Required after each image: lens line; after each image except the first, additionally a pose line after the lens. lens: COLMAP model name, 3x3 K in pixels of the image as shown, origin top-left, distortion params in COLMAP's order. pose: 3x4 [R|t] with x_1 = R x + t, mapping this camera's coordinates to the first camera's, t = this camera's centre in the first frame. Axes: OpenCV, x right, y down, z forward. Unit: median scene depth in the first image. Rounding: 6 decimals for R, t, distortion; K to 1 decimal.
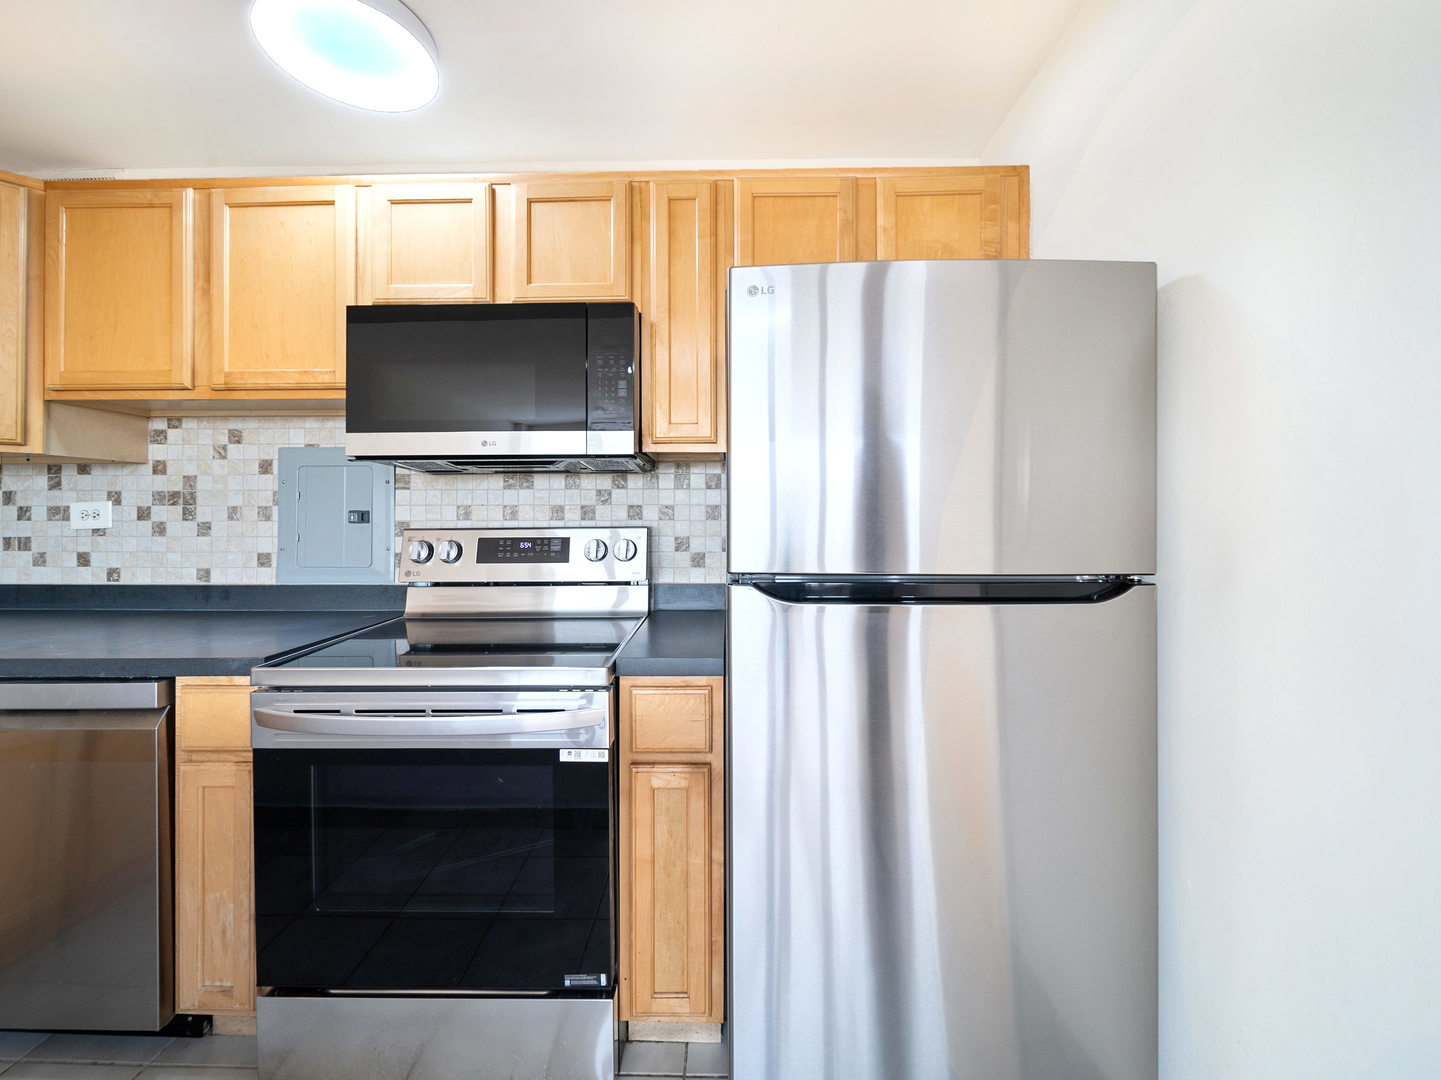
lens RADIAL K [[590.4, 0, 718.4], [0, 590.4, 510.9], [0, 0, 1]] dist [-0.000897, -0.001045]
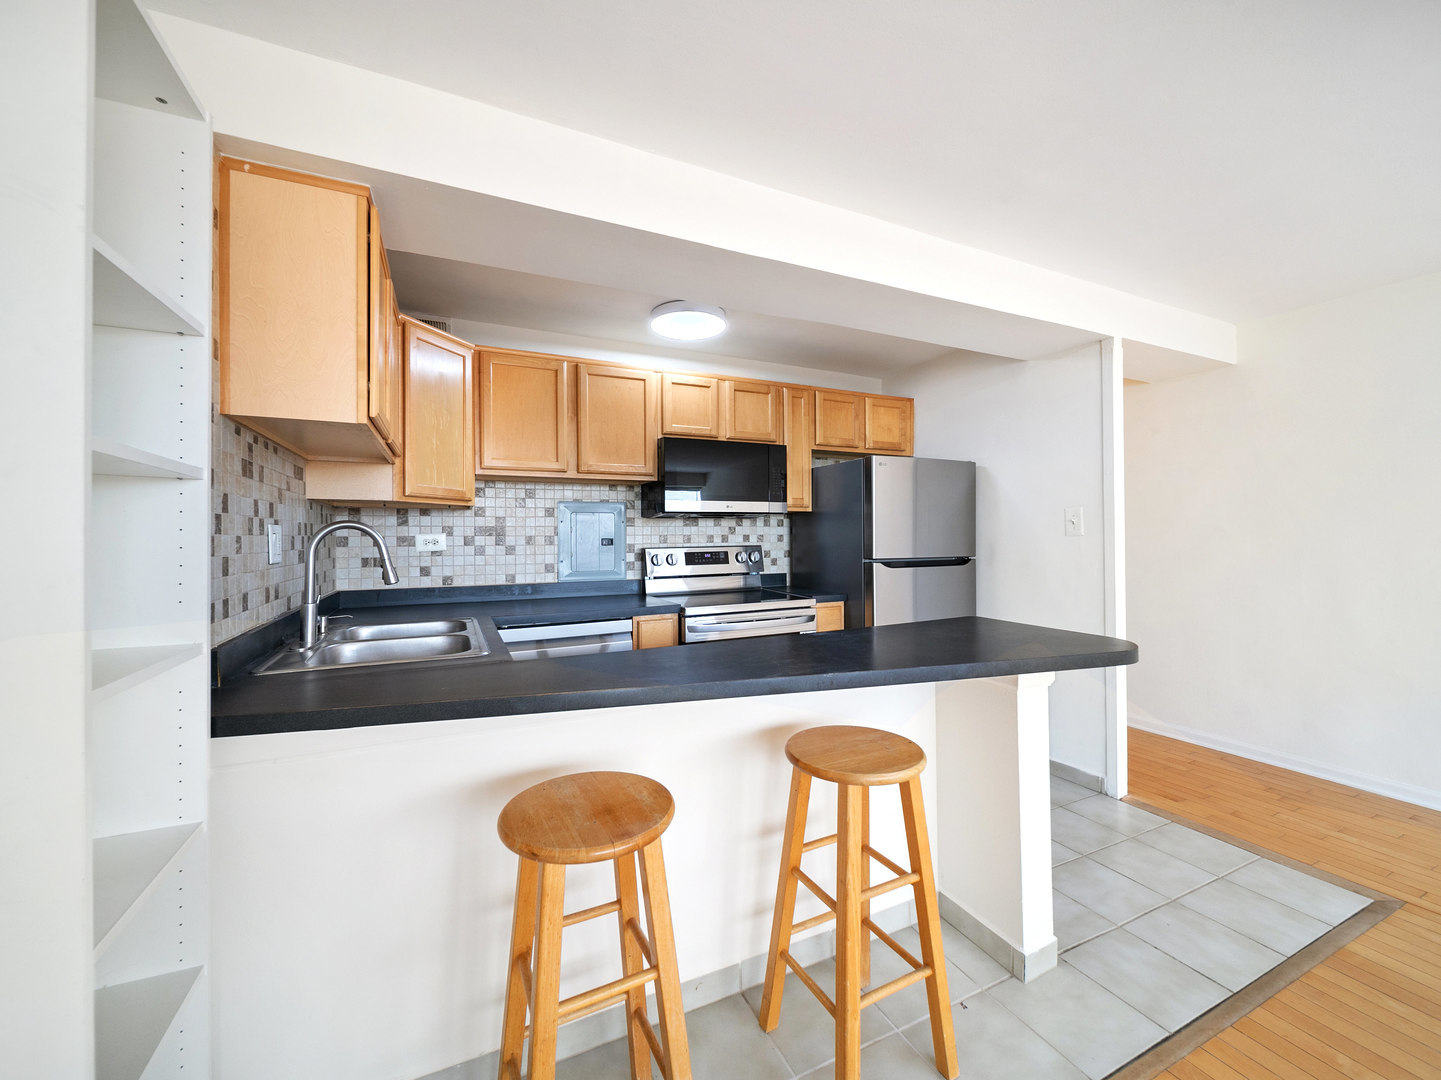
lens RADIAL K [[579.5, 0, 711.0], [0, 579.5, 531.6], [0, 0, 1]] dist [-0.000980, -0.000431]
pose [[0.898898, -0.001120, 0.438156, -1.121140], [0.003667, 0.999981, -0.004968, -0.011069], [-0.438142, 0.006072, 0.898885, -0.704298]]
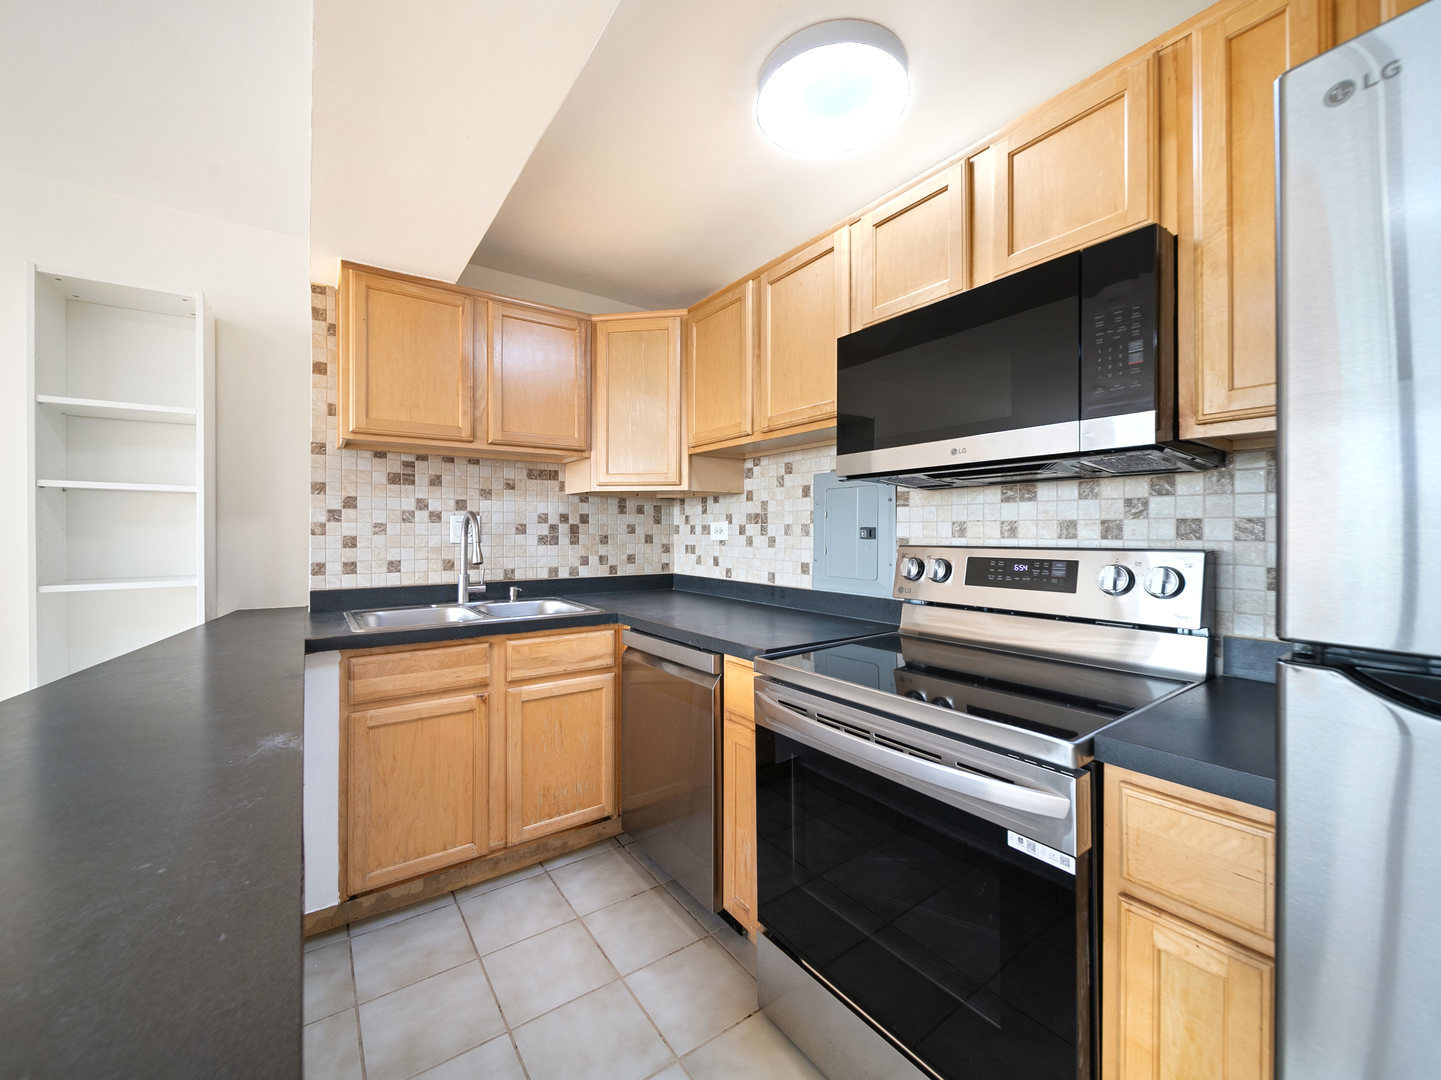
lens RADIAL K [[579.5, 0, 711.0], [0, 579.5, 531.6], [0, 0, 1]] dist [-0.000980, -0.000431]
pose [[0.590223, 0.003541, -0.807232, 0.078161], [0.001607, 0.999983, 0.005561, 0.000957], [0.807239, -0.004579, 0.590207, 0.148752]]
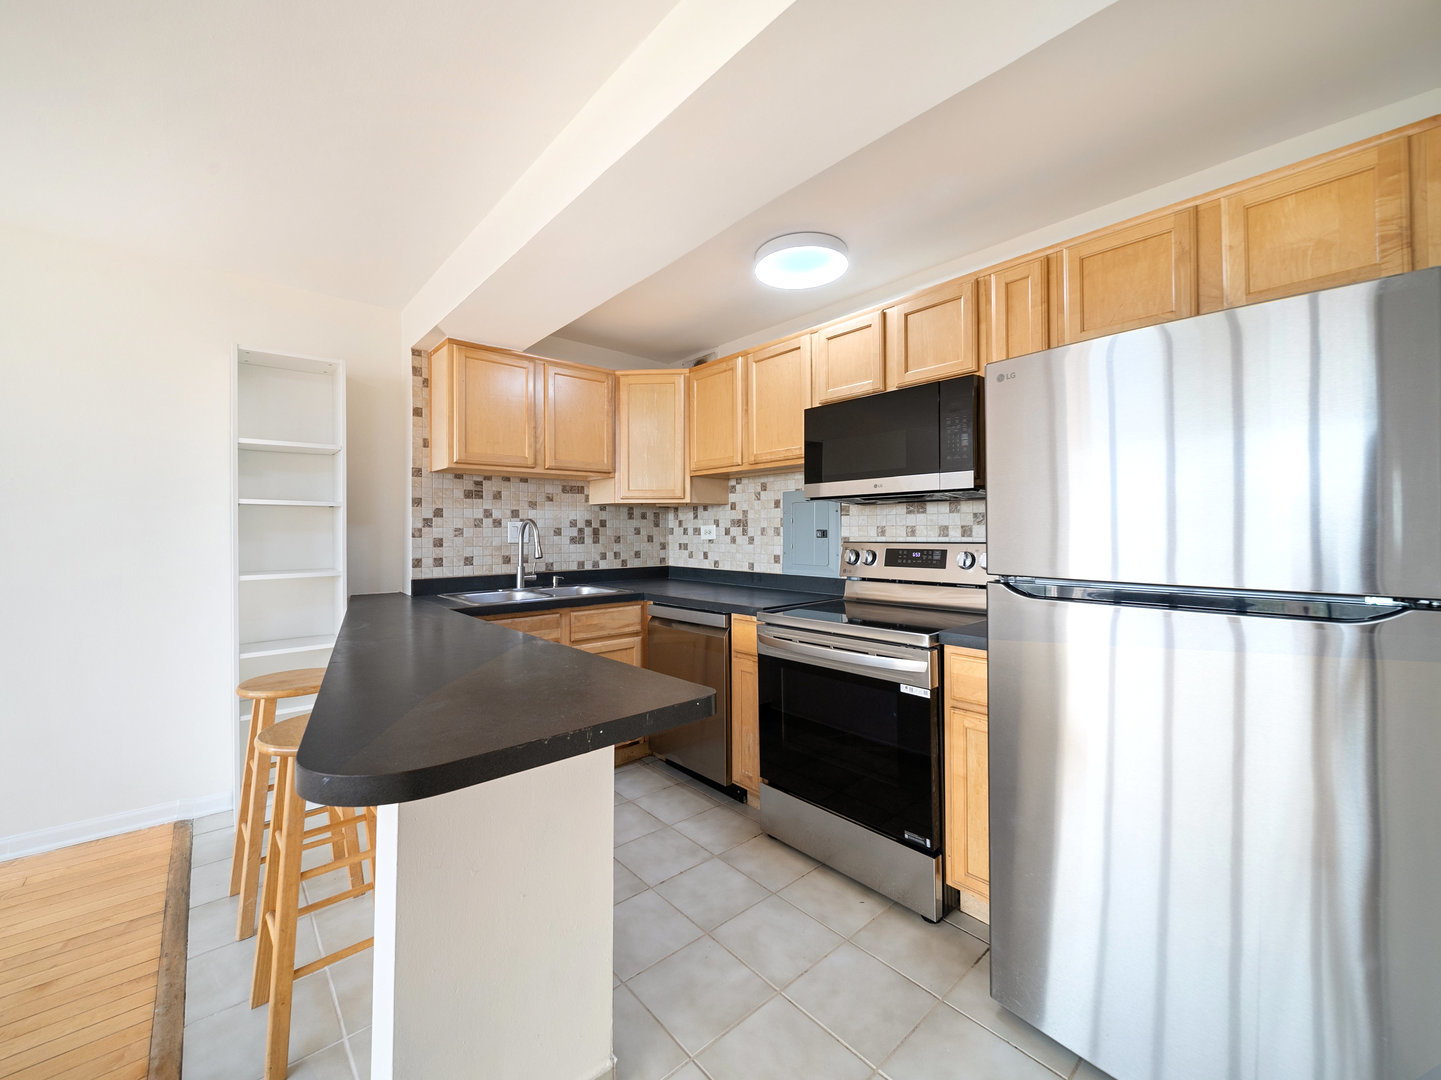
lens RADIAL K [[579.5, 0, 711.0], [0, 579.5, 531.6], [0, 0, 1]] dist [-0.000980, -0.000431]
pose [[0.668431, 0.000507, -0.743774, 0.351188], [0.006856, 0.999953, 0.006844, -0.008252], [0.743742, -0.009674, 0.668396, -0.257916]]
